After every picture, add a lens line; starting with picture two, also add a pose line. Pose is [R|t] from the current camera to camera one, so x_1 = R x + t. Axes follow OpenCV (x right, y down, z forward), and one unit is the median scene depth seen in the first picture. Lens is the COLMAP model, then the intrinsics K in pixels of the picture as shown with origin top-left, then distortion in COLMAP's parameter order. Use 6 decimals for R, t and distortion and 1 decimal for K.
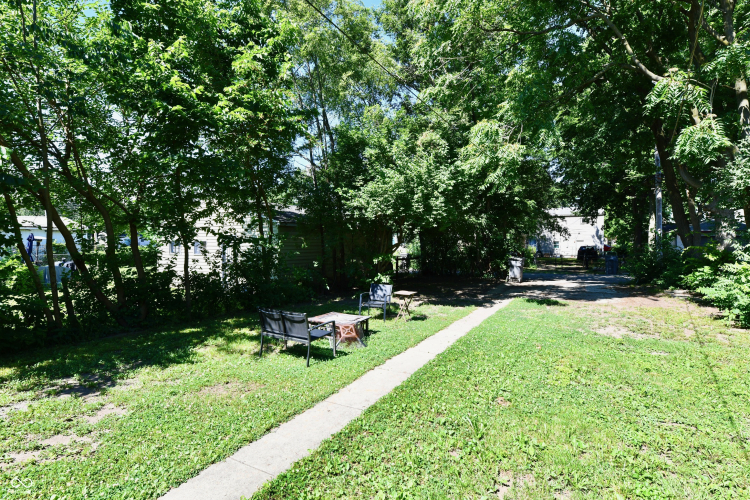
lens RADIAL K [[371.7, 0, 379.9], [0, 371.7, 247.9], [0, 0, 1]] dist [0.000235, -0.000758]
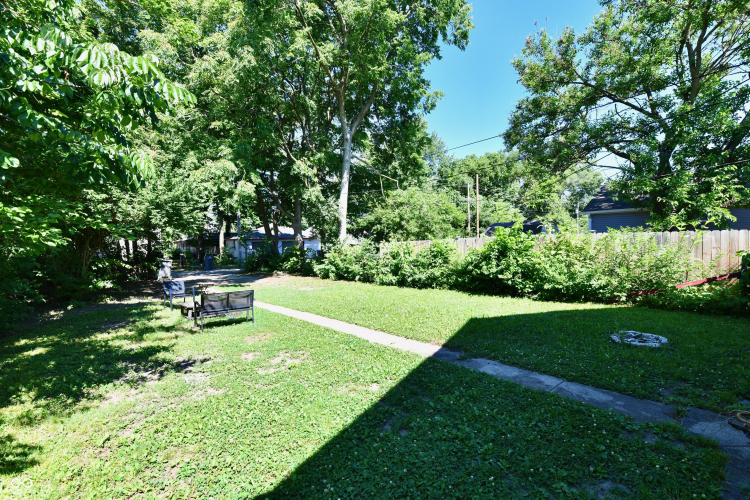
lens RADIAL K [[336.4, 0, 379.8], [0, 336.4, 248.7], [0, 0, 1]] dist [0.003219, -0.002477]
pose [[0.340431, -0.016593, 0.940123, -0.569486], [0.027081, 0.999603, 0.007836, 0.003963], [-0.939879, 0.022791, 0.340746, 0.004547]]
